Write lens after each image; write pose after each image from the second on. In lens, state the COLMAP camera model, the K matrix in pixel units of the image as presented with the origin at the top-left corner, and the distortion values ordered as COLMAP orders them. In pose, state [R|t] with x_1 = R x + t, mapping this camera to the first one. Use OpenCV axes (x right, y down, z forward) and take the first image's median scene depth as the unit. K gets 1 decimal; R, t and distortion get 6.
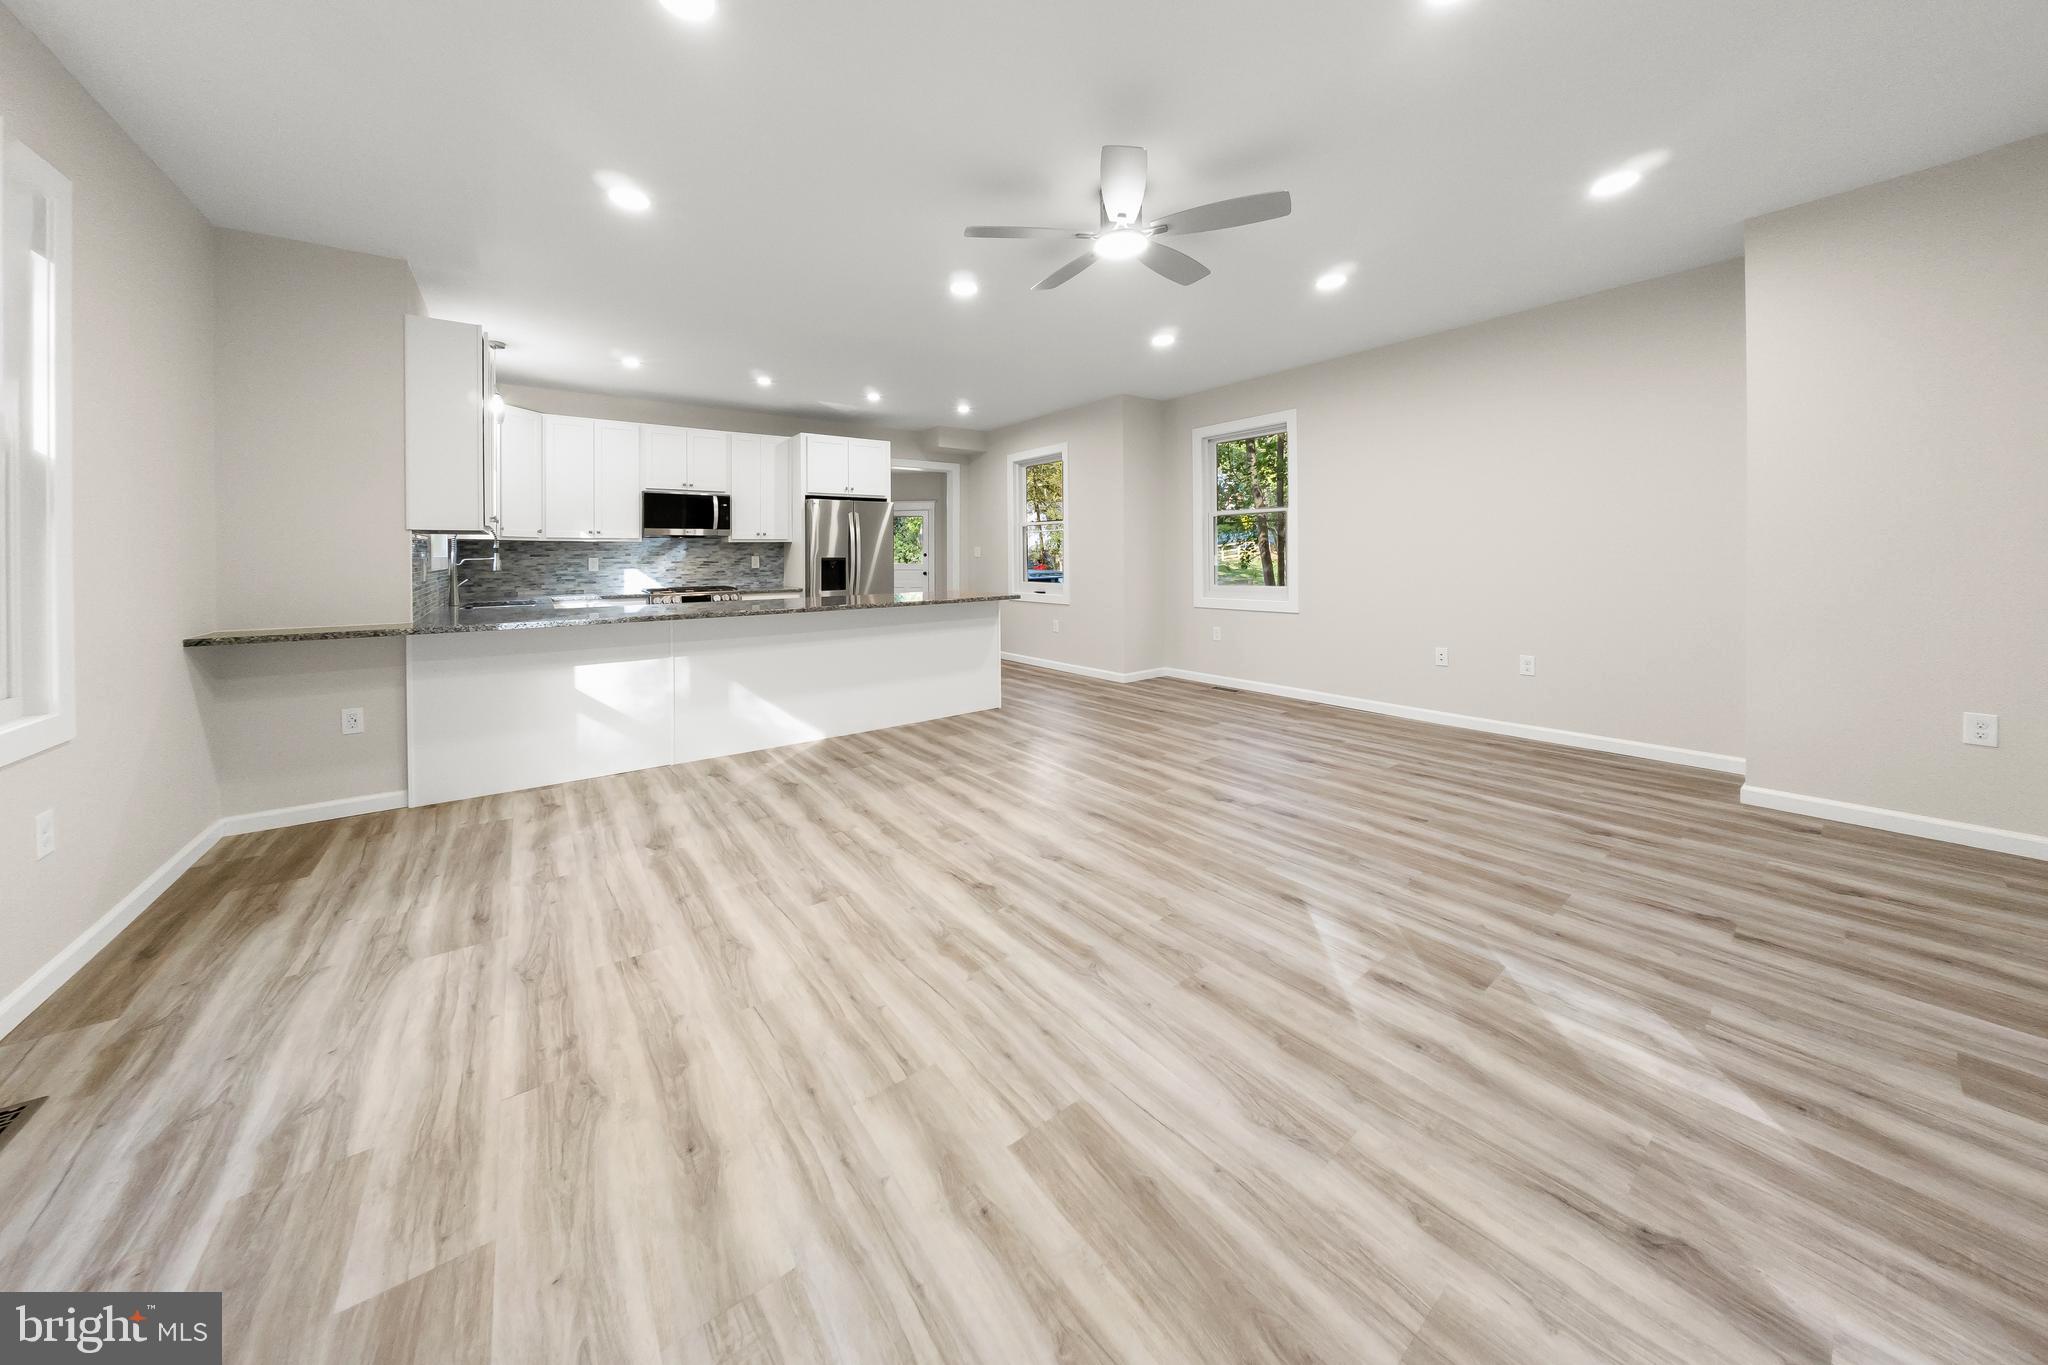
lens RADIAL K [[669.4, 0, 1004.9], [0, 669.4, 559.5], [0, 0, 1]] dist [-0.006476, 0.000960]
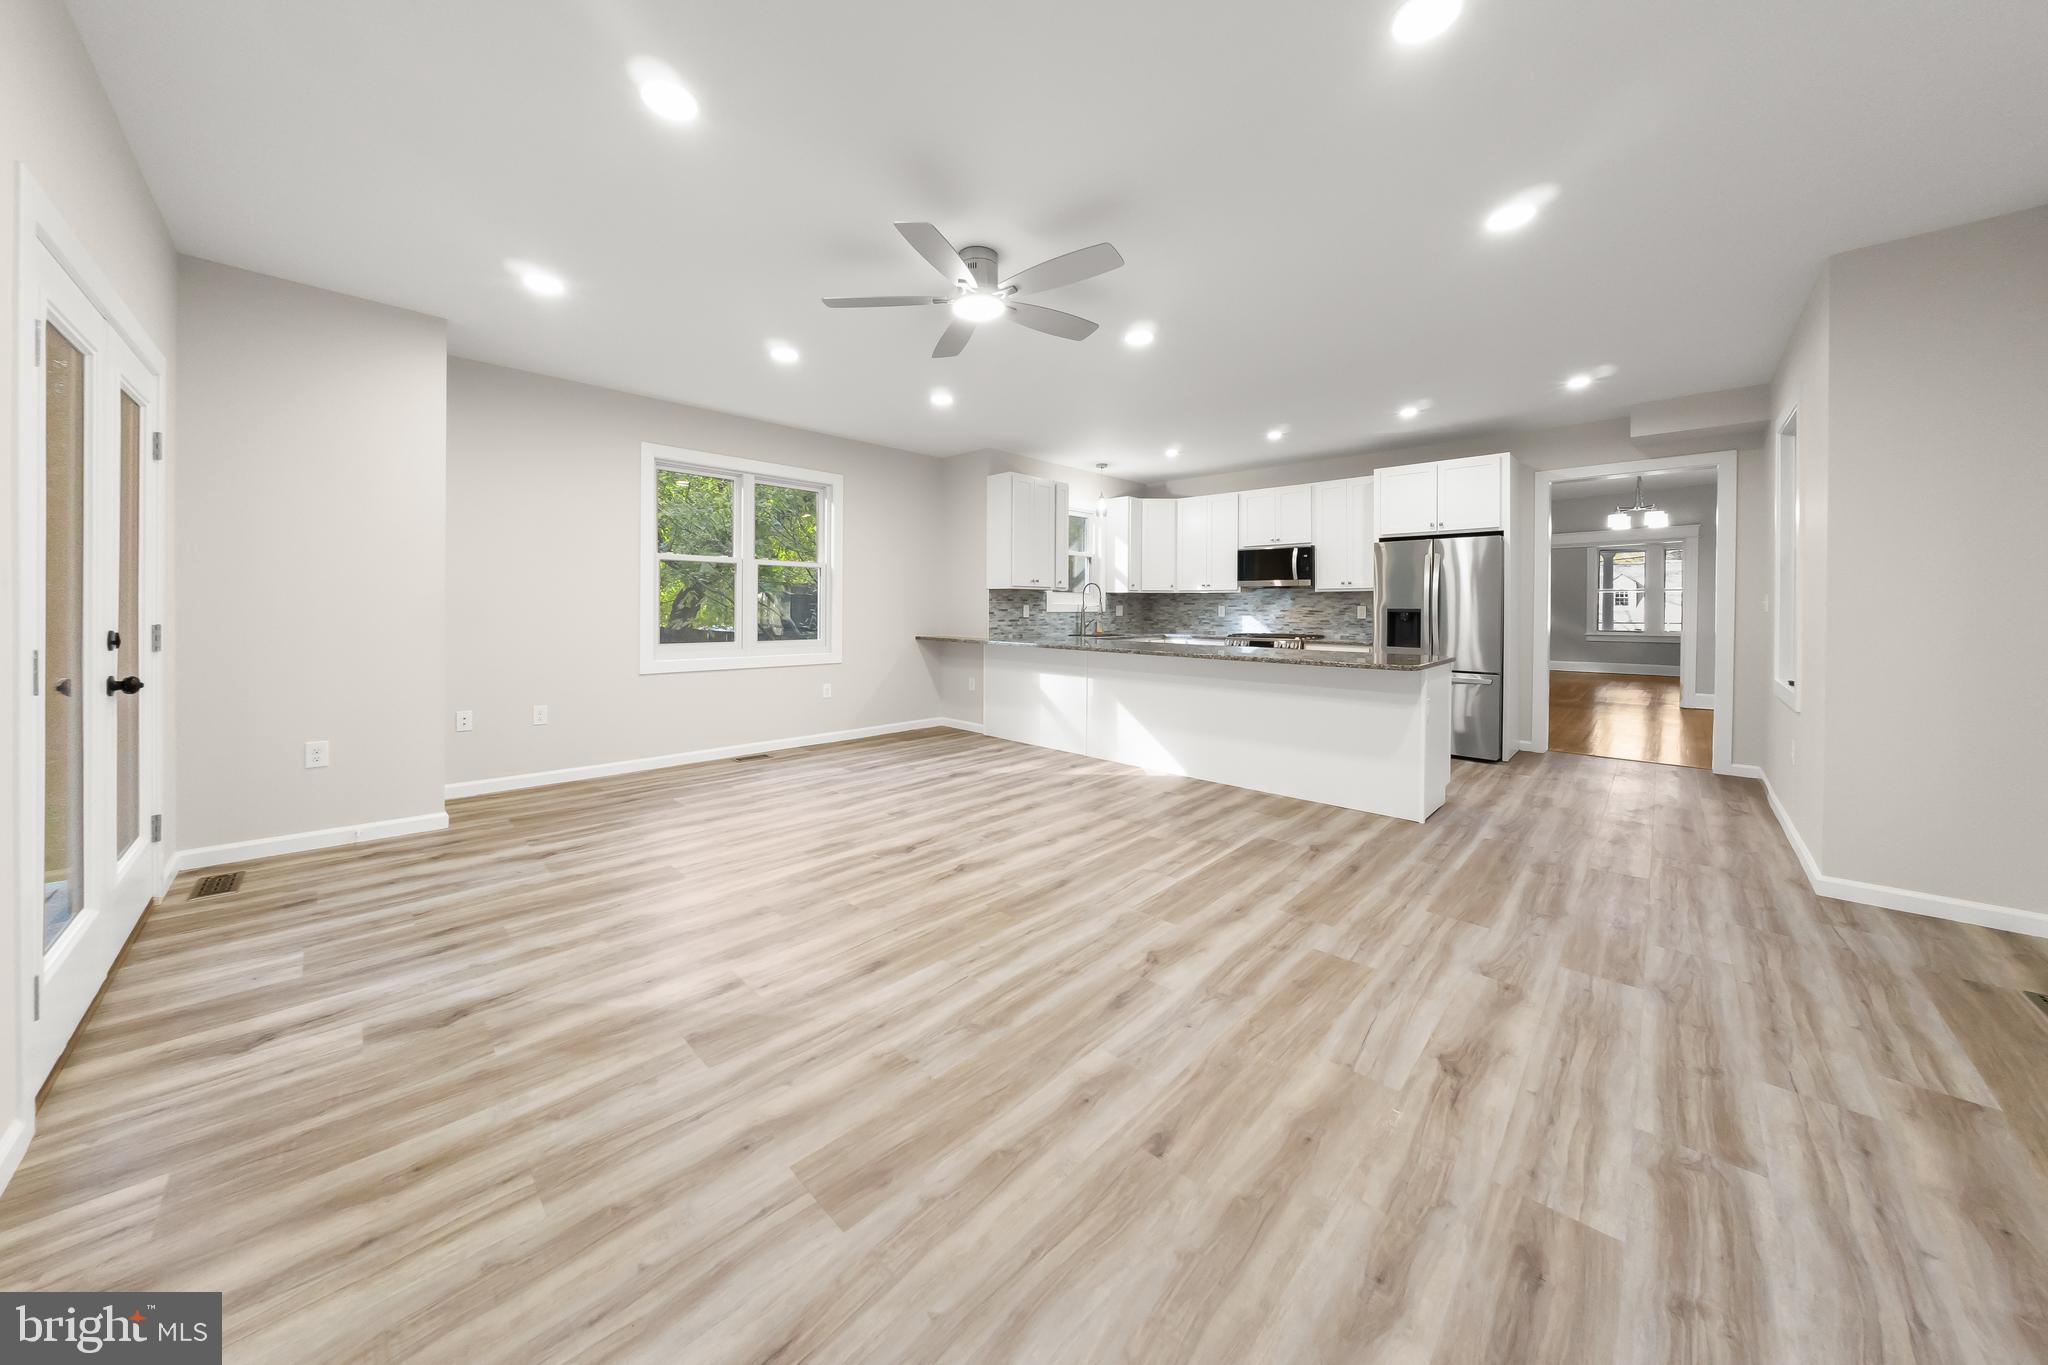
lens RADIAL K [[669.4, 0, 1002.3], [0, 669.4, 608.4], [0, 0, 1]] dist [-0.006476, 0.000960]
pose [[0.156575, 0.014385, -0.987561, 1.112215], [-0.015432, 0.999808, 0.012117, -0.013317], [0.987546, 0.013343, 0.156767, 0.815460]]
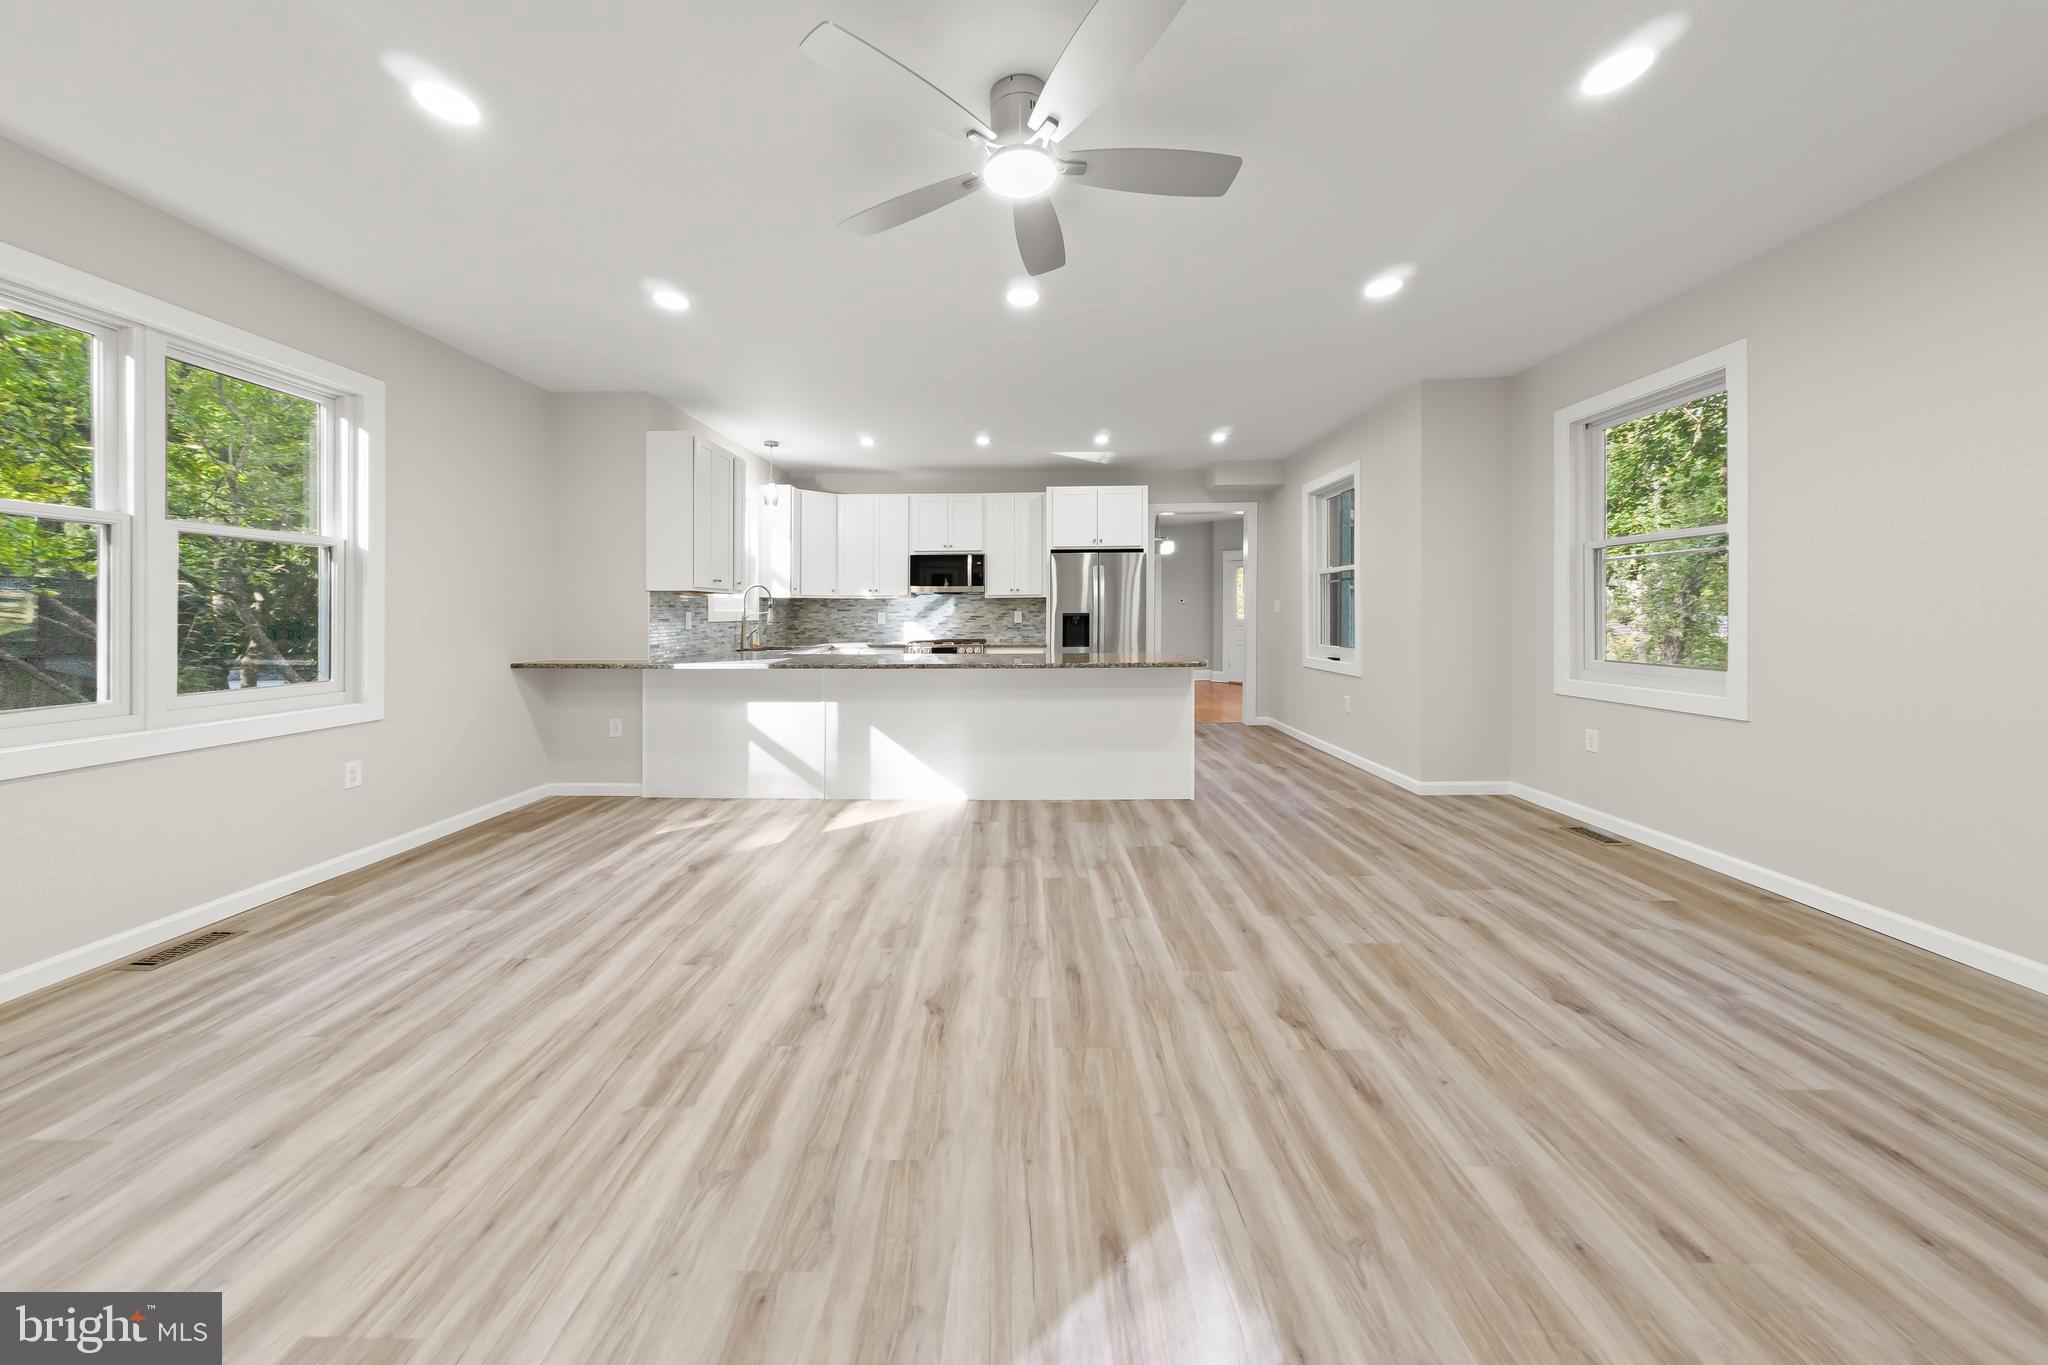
lens RADIAL K [[669.4, 0, 1002.6], [0, 669.4, 599.7], [0, 0, 1]] dist [-0.006476, 0.000960]
pose [[0.791186, -0.008603, -0.611515, 0.546297], [-0.007439, 0.999692, -0.023688, 0.003151], [0.611530, 0.023291, 0.790878, 0.405118]]
